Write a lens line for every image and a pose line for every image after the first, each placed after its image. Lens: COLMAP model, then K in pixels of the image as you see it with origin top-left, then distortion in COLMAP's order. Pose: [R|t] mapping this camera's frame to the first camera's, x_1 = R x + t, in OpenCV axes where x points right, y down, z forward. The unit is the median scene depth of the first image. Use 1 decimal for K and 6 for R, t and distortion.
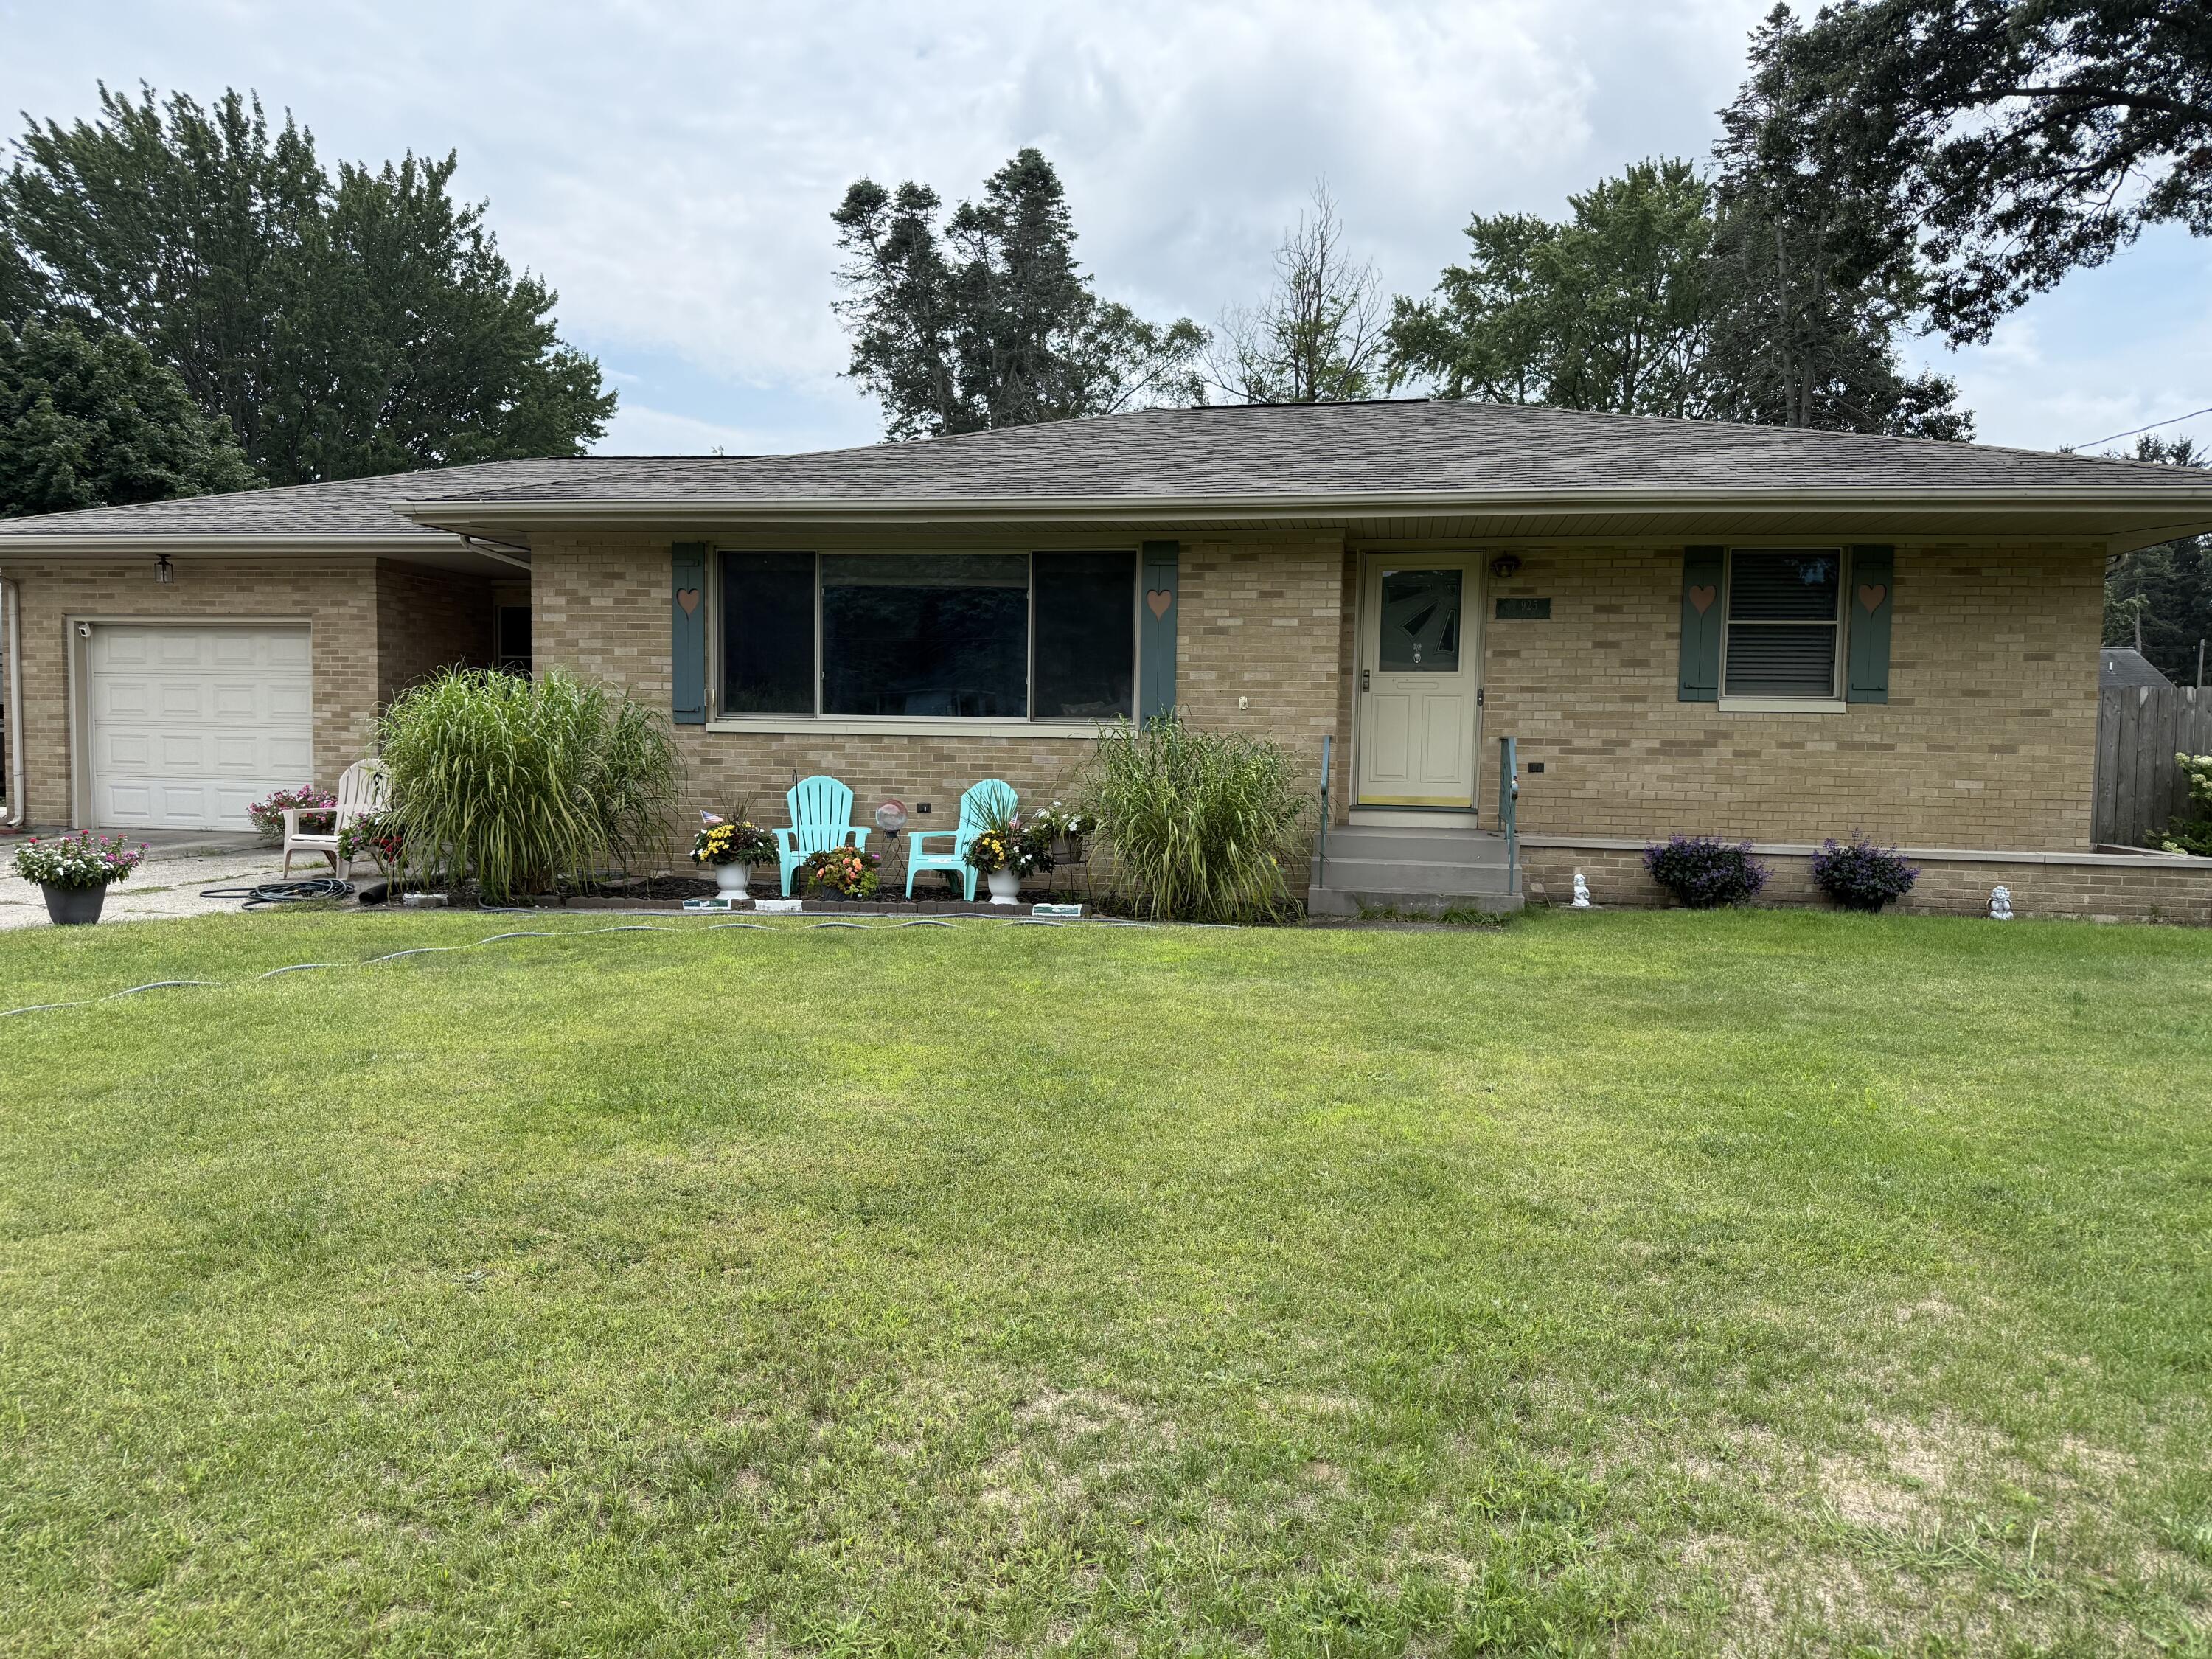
lens RADIAL K [[1546.2, 0, 1124.8], [0, 1546.2, 839.0], [0, 0, 1]] dist [0.080063, -0.097344]
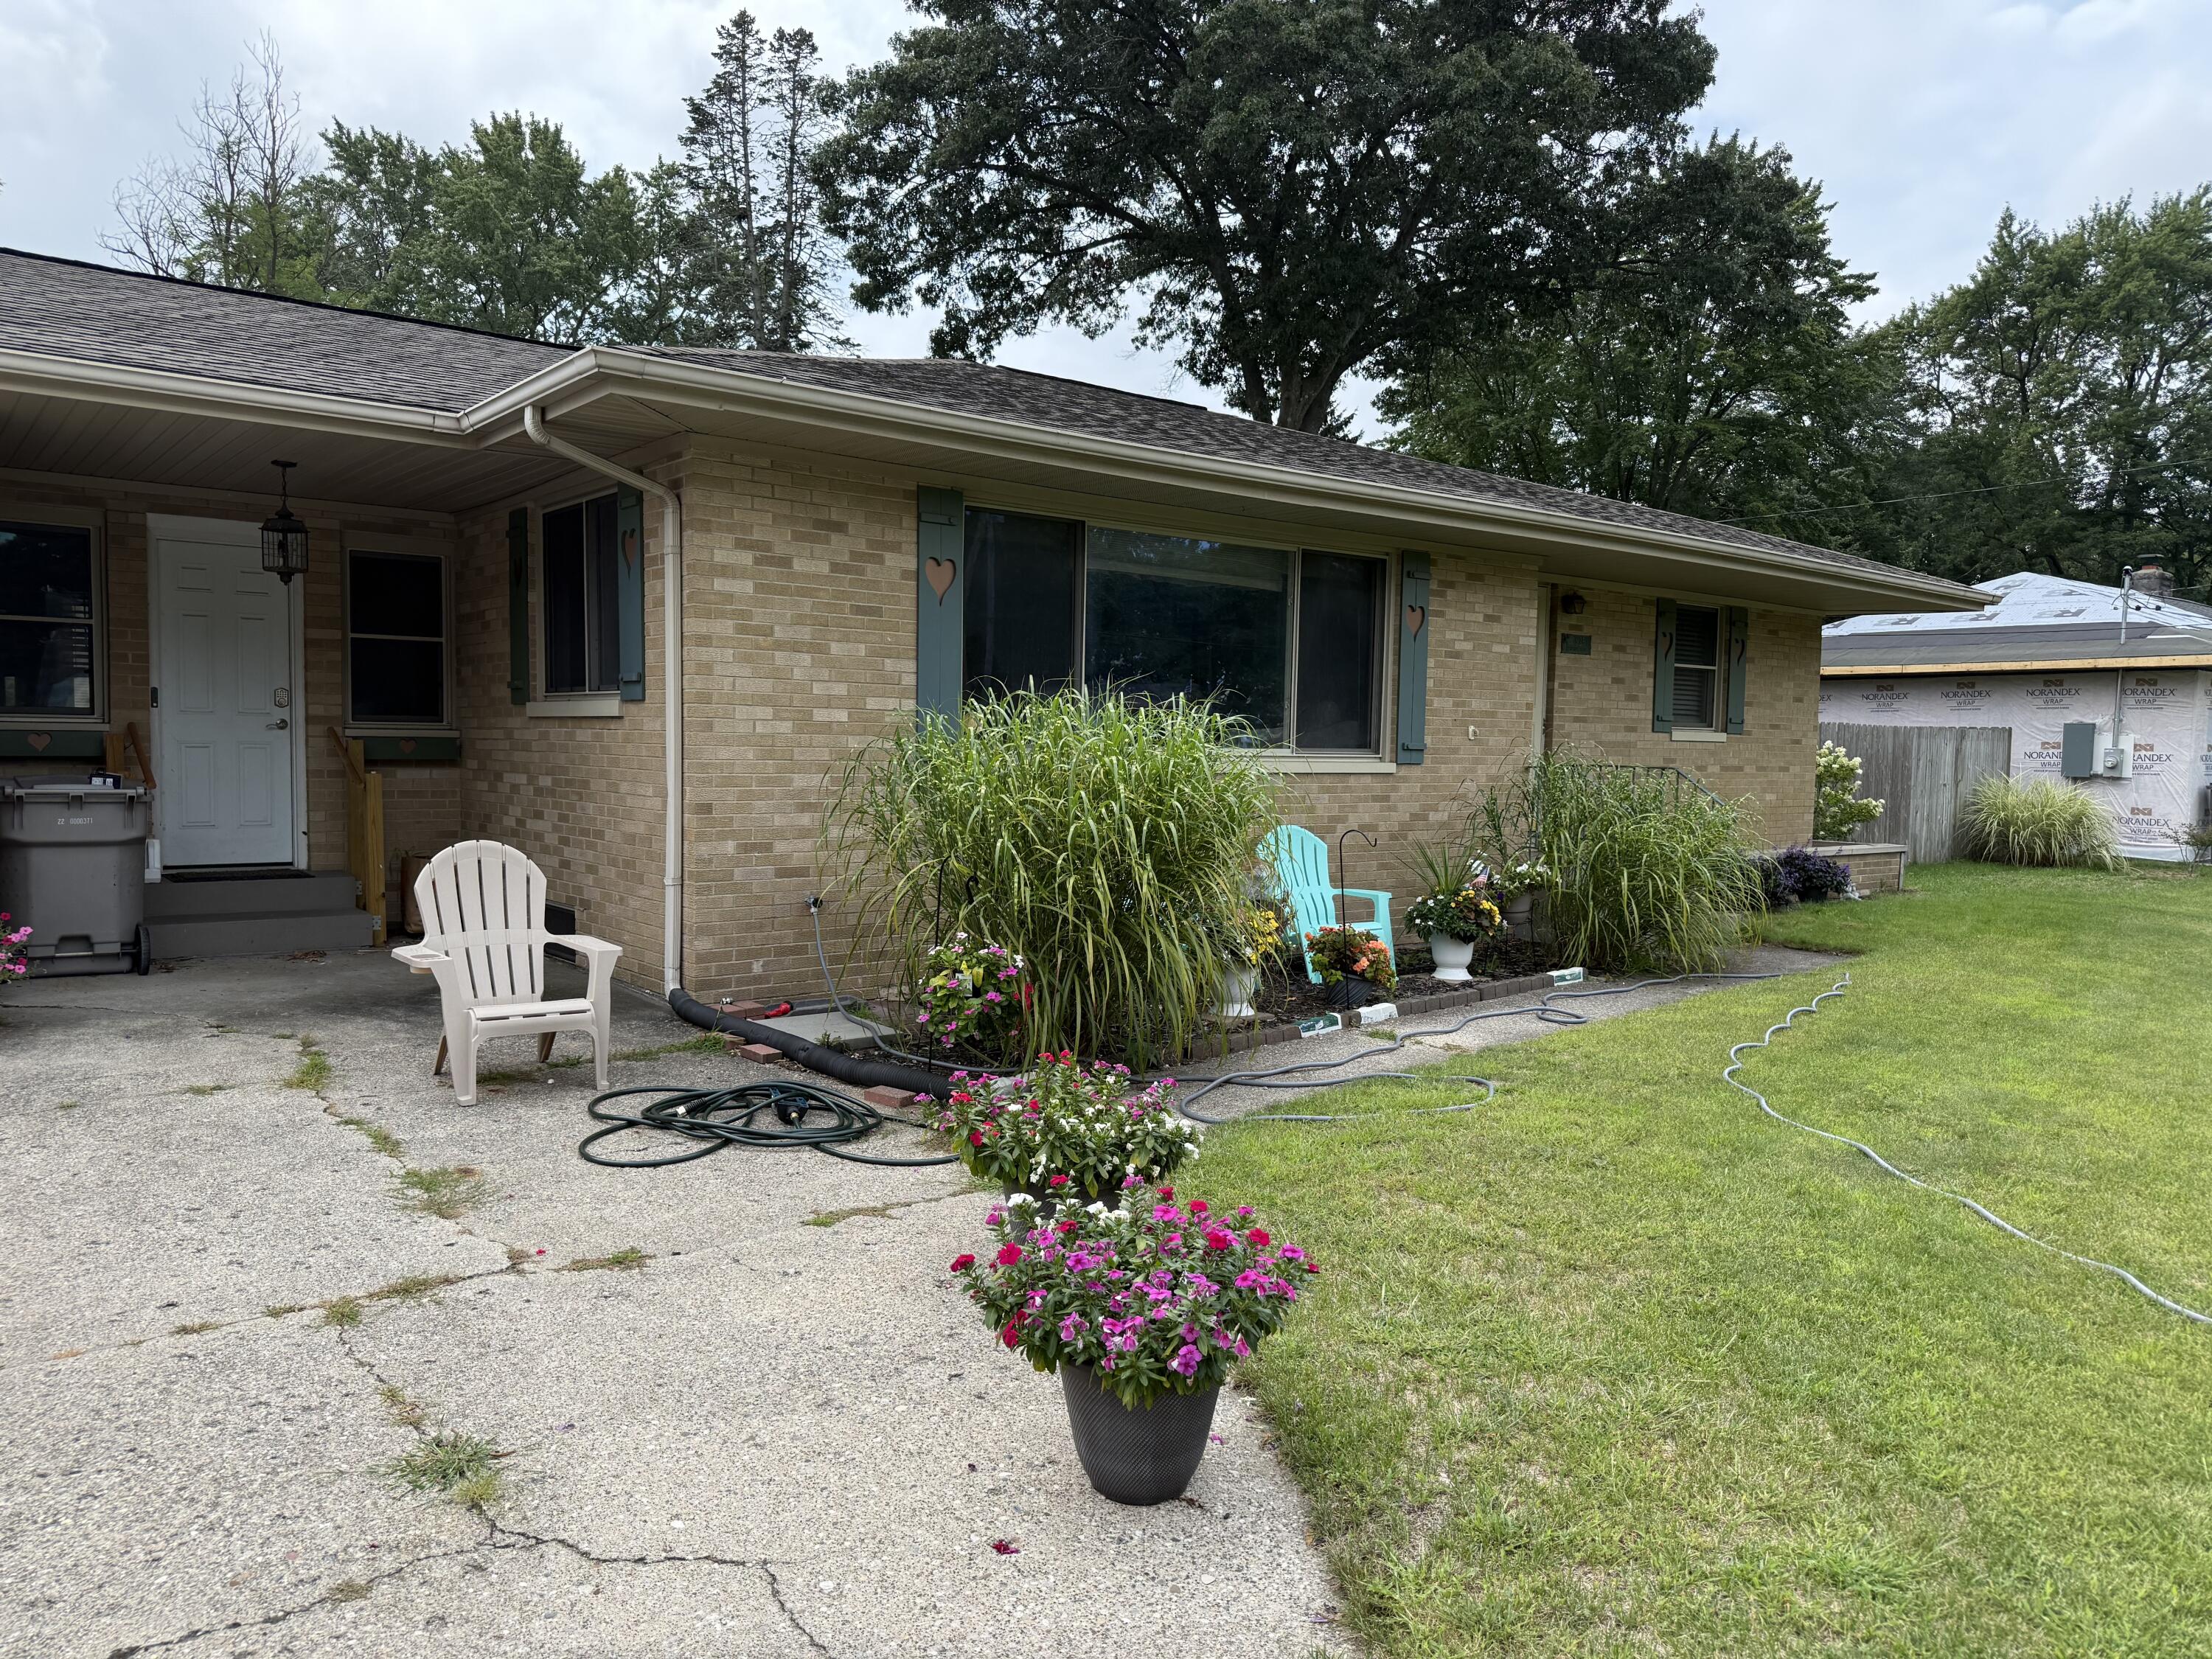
lens RADIAL K [[1546.2, 0, 1124.8], [0, 1546.2, 839.0], [0, 0, 1]] dist [0.080063, -0.097344]
pose [[0.662048, -0.052046, 0.747652, -0.727478], [0.043292, 0.998576, 0.031179, -0.059102], [-0.748210, 0.011726, 0.663358, 0.508196]]
